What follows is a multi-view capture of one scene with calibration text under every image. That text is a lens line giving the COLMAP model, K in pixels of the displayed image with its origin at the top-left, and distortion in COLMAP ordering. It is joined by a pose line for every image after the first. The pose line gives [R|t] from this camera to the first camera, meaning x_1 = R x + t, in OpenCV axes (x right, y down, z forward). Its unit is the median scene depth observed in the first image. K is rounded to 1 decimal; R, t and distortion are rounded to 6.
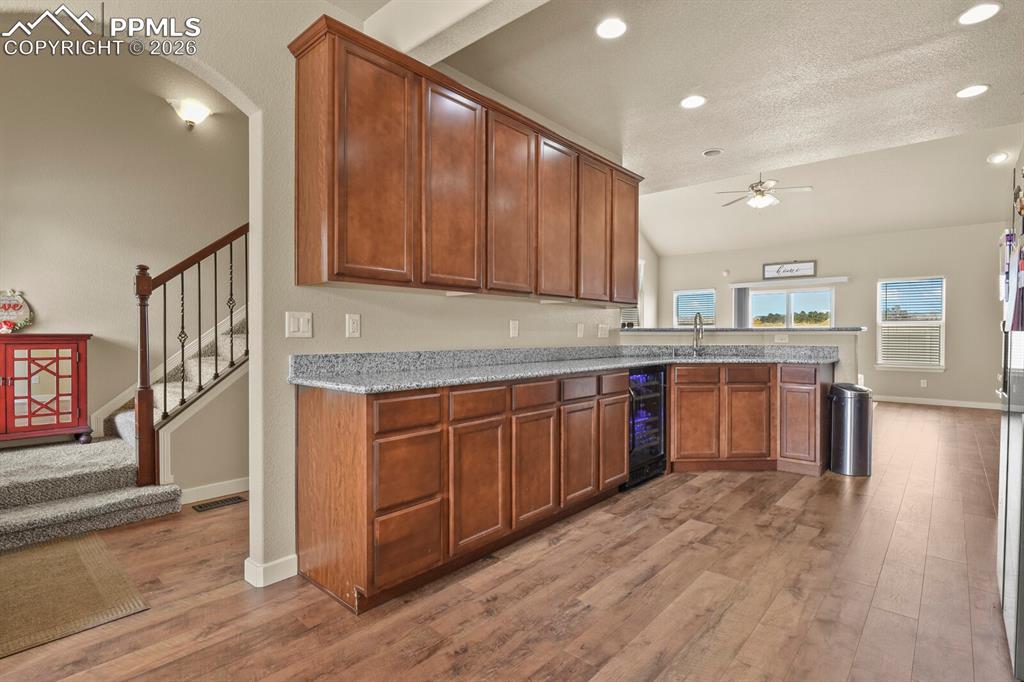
lens RADIAL K [[497.6, 0, 513.5], [0, 497.6, 339.0], [0, 0, 1]] dist [-0.010048, -0.004339]
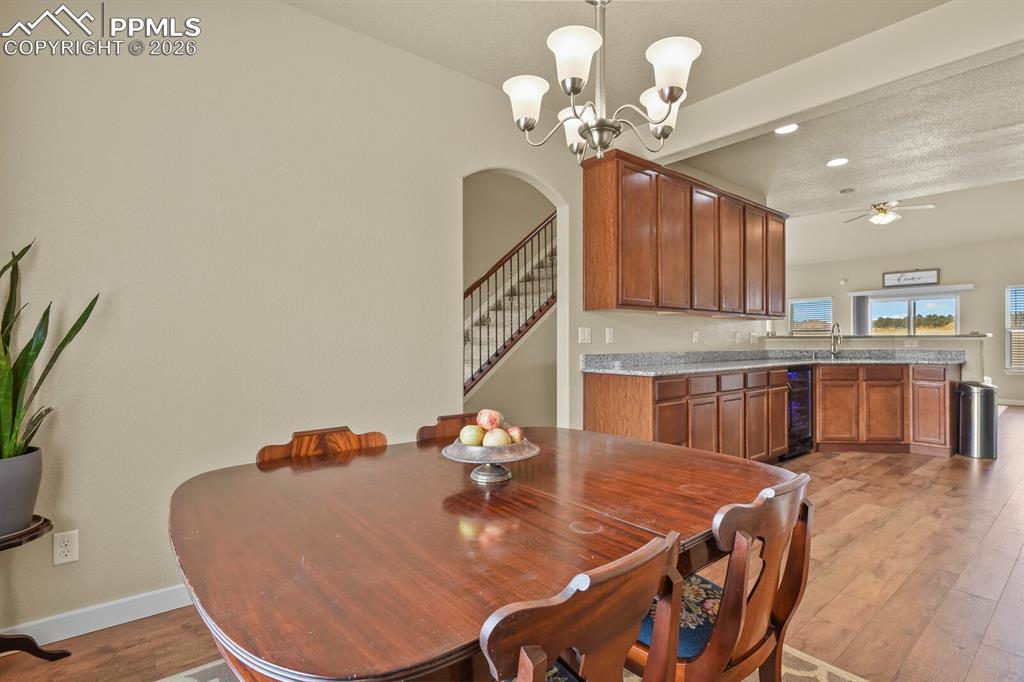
lens RADIAL K [[497.6, 0, 513.9], [0, 497.6, 339.3], [0, 0, 1]] dist [-0.010048, -0.004339]
pose [[0.987239, -0.004543, -0.159180, -0.259825], [0.002315, 0.999897, -0.014177, 0.003657], [0.159228, 0.013628, 0.987148, -0.390433]]
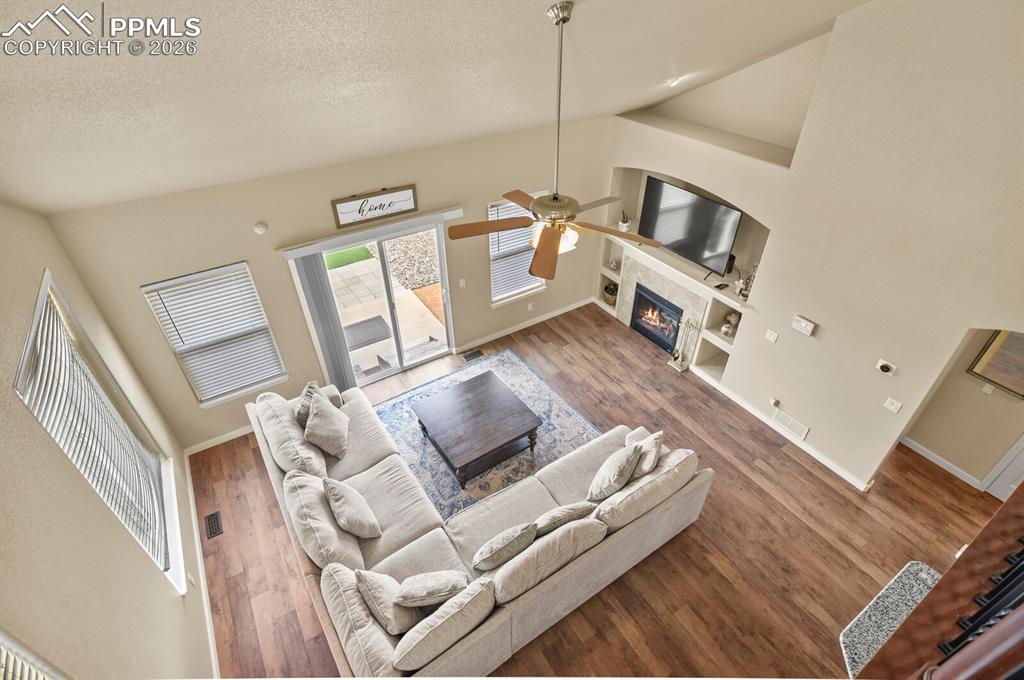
lens RADIAL K [[497.6, 0, 517.5], [0, 497.6, 334.9], [0, 0, 1]] dist [-0.010048, -0.004339]
pose [[0.269175, -0.578350, 0.770101, 0.199972], [0.011689, 0.801517, 0.597858, -0.934357], [-0.963020, -0.151926, 0.222509, 1.817056]]
